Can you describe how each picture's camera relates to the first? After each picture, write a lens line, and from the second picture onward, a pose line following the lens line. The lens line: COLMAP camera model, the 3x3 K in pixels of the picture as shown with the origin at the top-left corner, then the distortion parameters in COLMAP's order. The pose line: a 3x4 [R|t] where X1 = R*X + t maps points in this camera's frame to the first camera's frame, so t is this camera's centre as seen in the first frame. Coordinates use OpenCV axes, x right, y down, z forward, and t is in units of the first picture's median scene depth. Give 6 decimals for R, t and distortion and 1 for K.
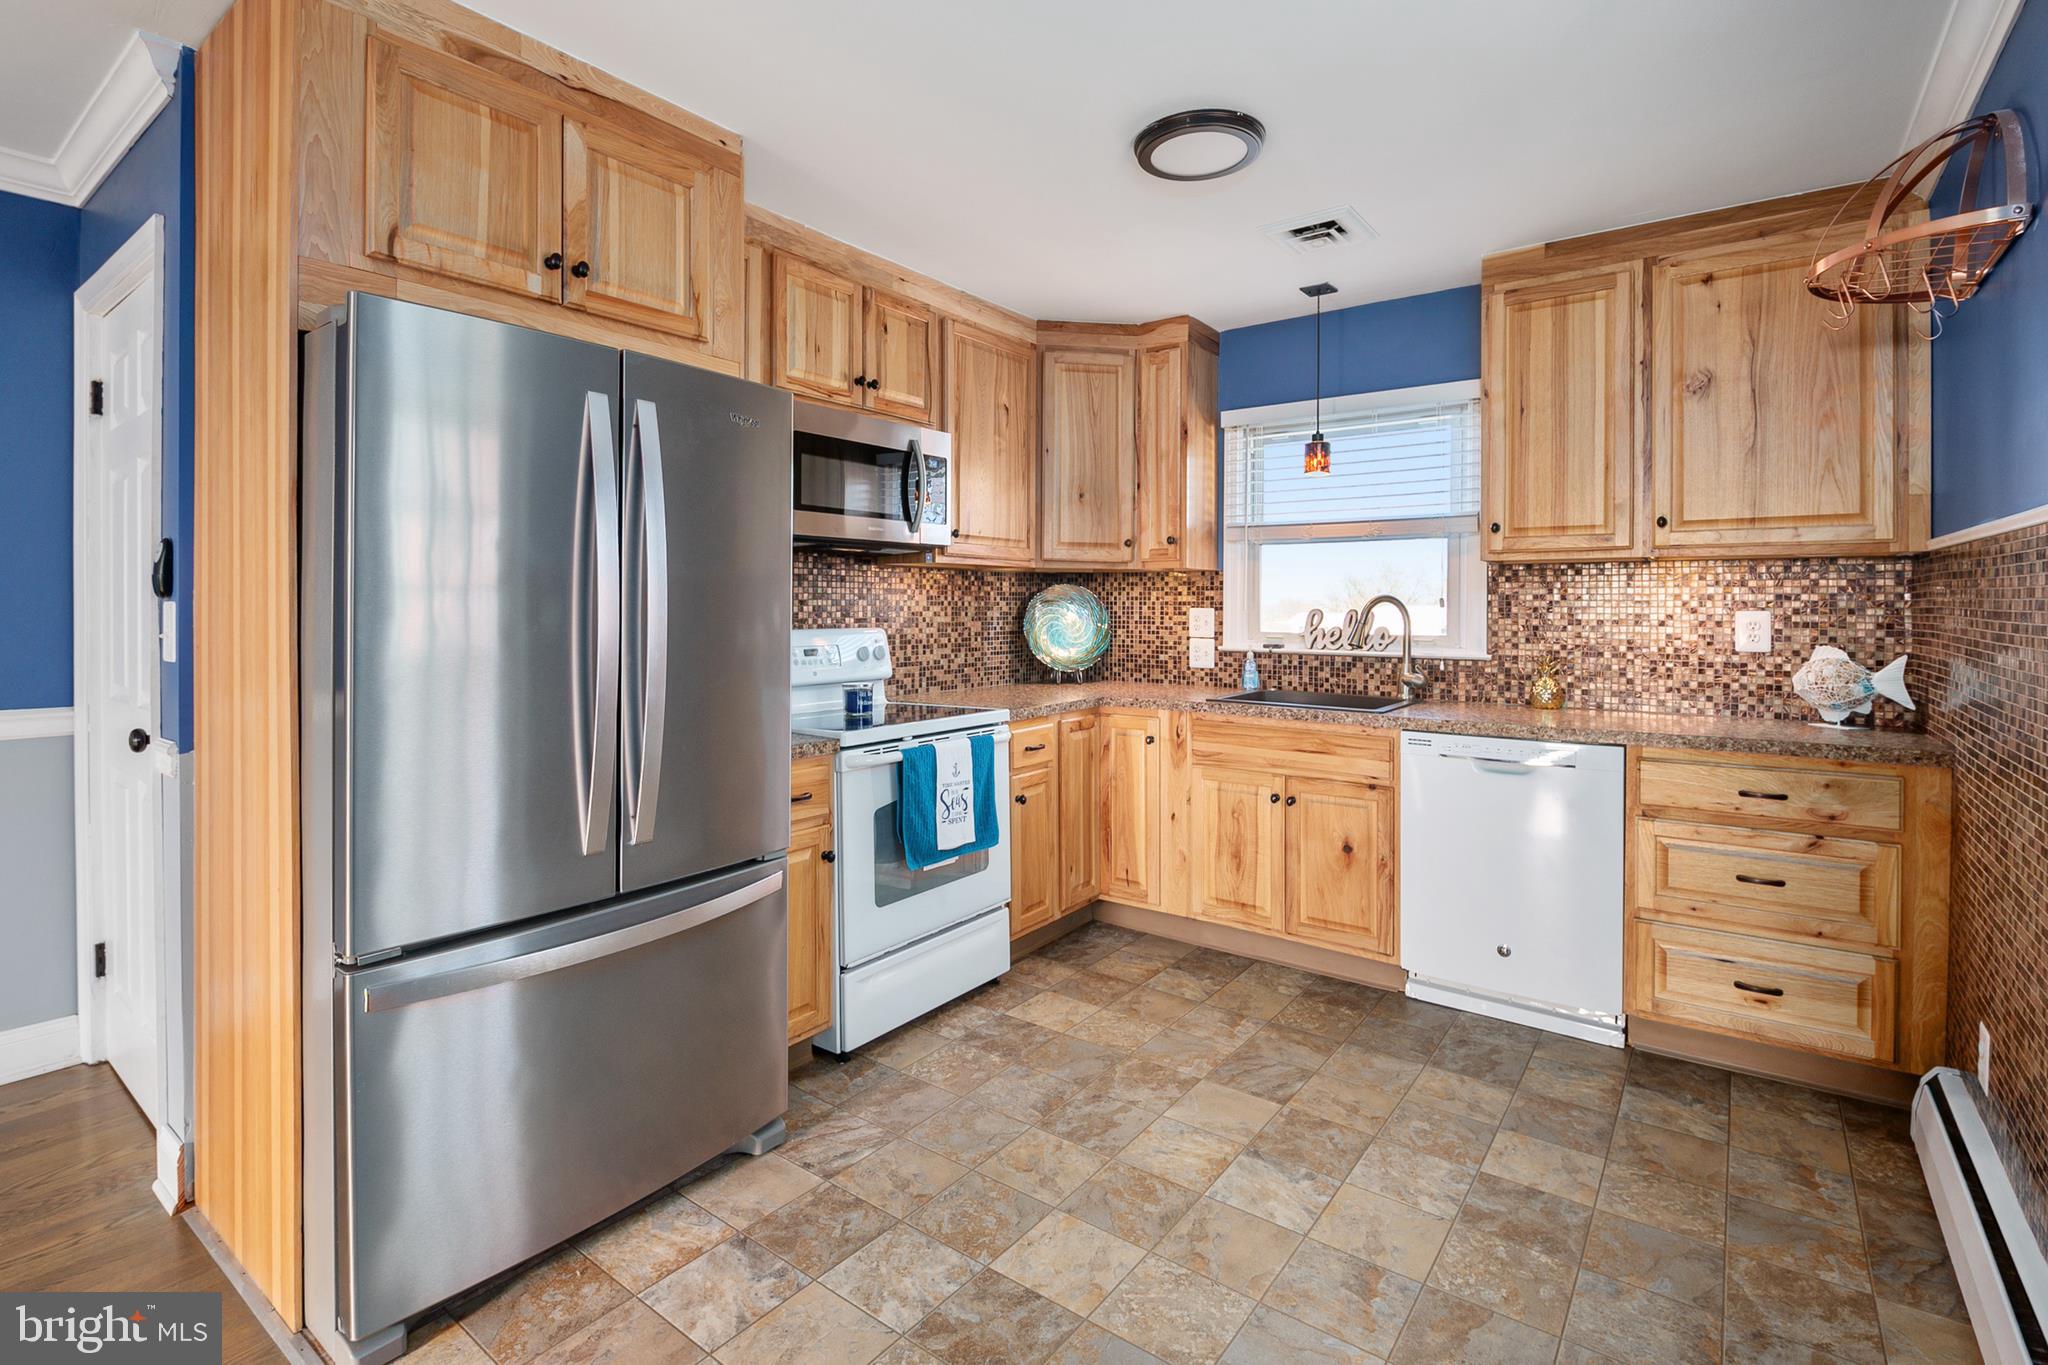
lens RADIAL K [[960.0, 0, 1032.2], [0, 960.0, 607.6], [0, 0, 1]] dist [-0.002119, -0.000189]
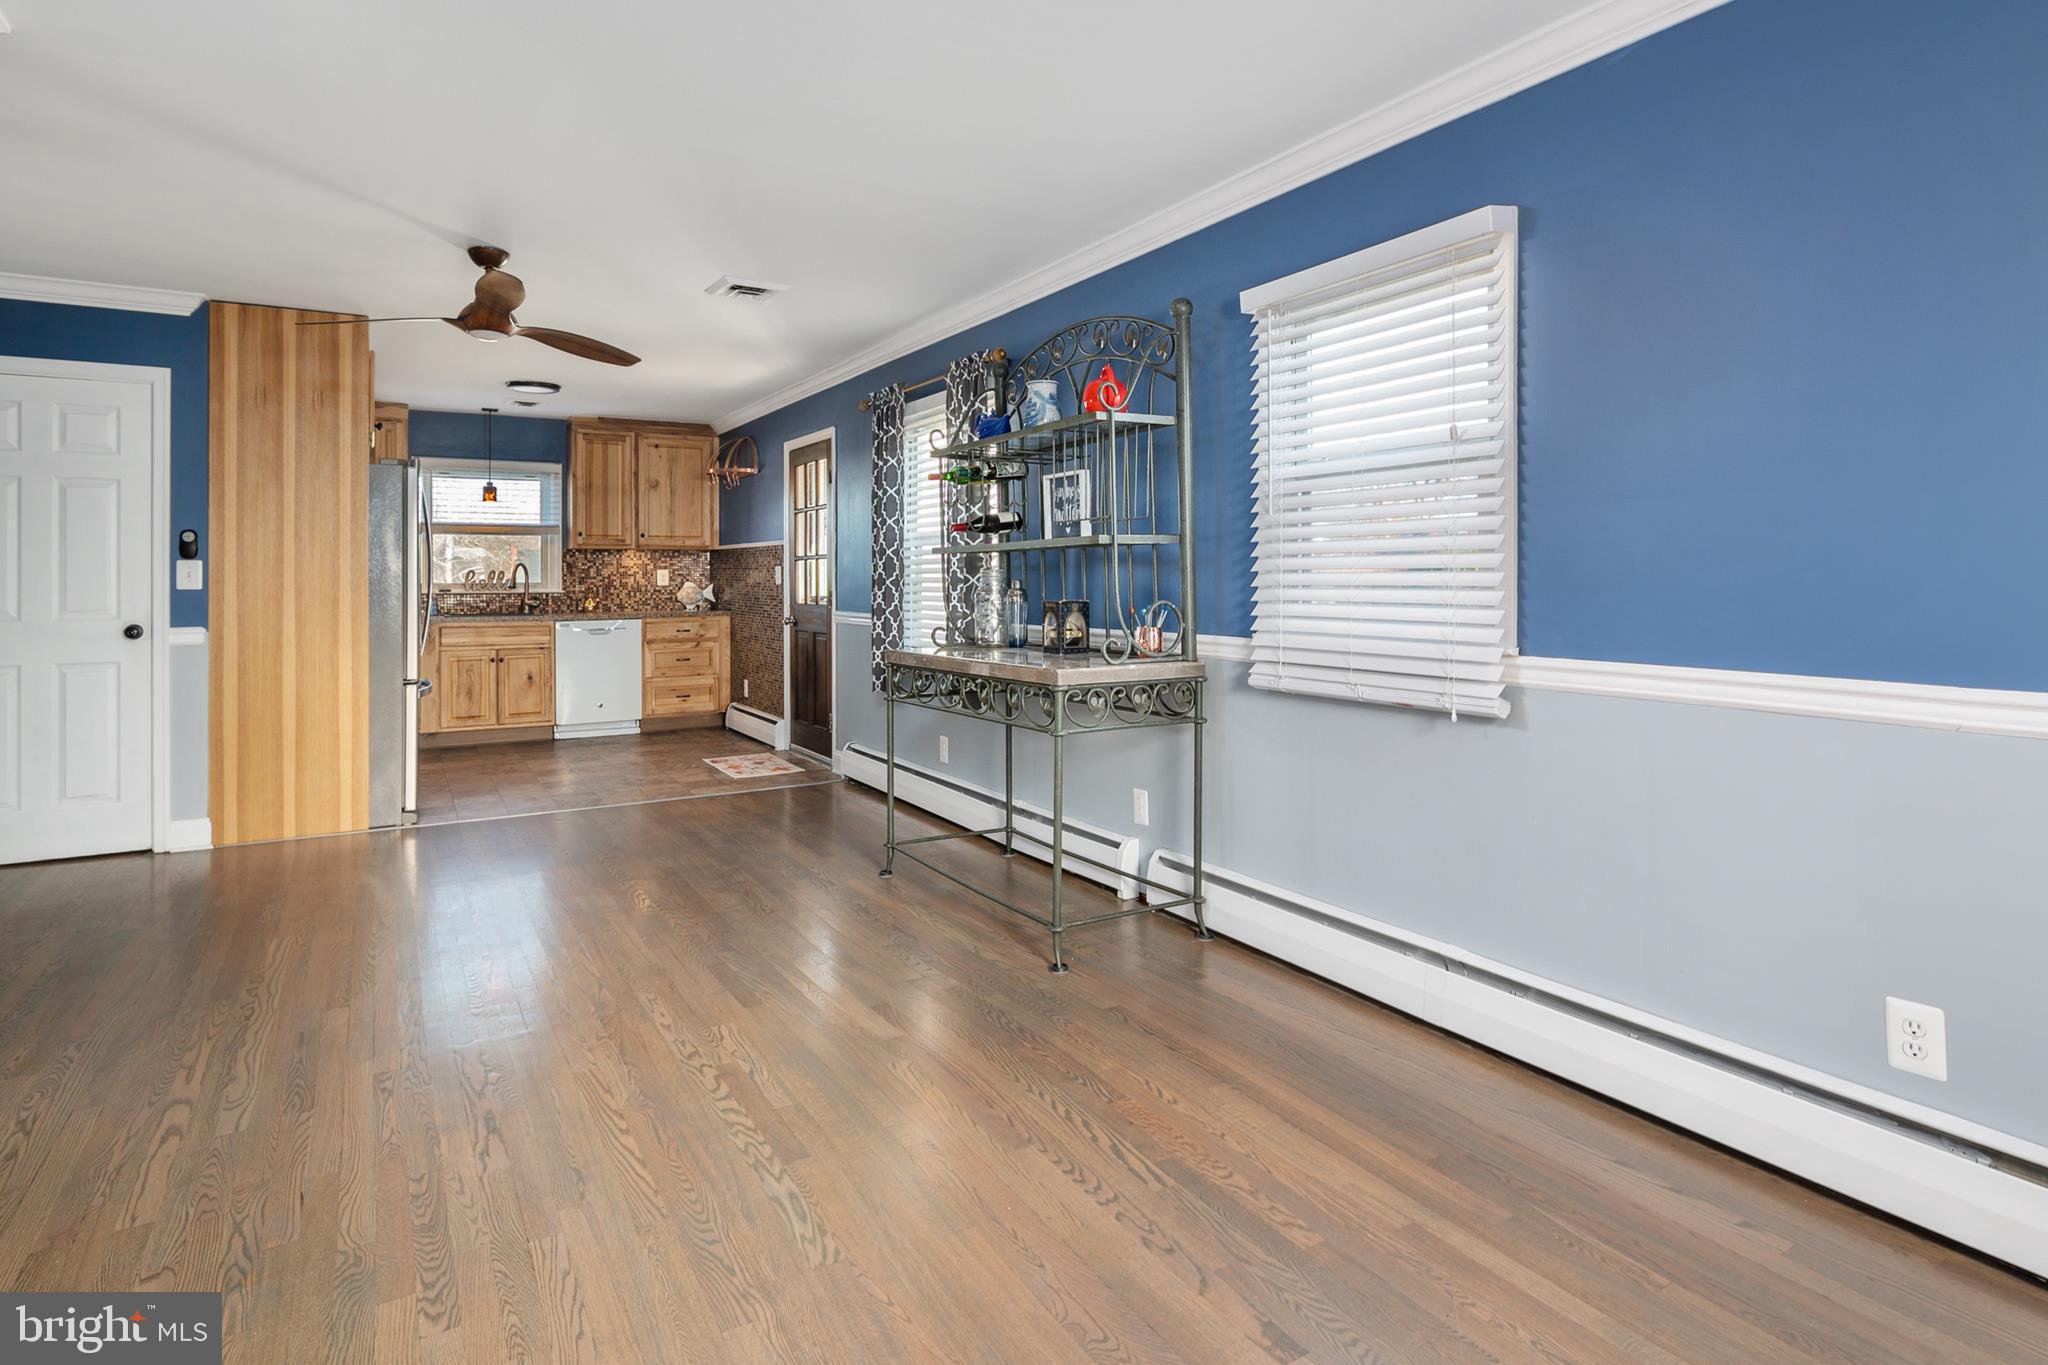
lens RADIAL K [[1118.7, 0, 1015.1], [0, 1118.7, 612.7], [0, 0, 1]] dist [0.004949, 0.000401]
pose [[0.418972, -0.032771, 0.907407, -1.581460], [0.008754, 0.999448, 0.032053, 0.030245], [-0.907957, -0.005486, 0.419028, -1.121618]]
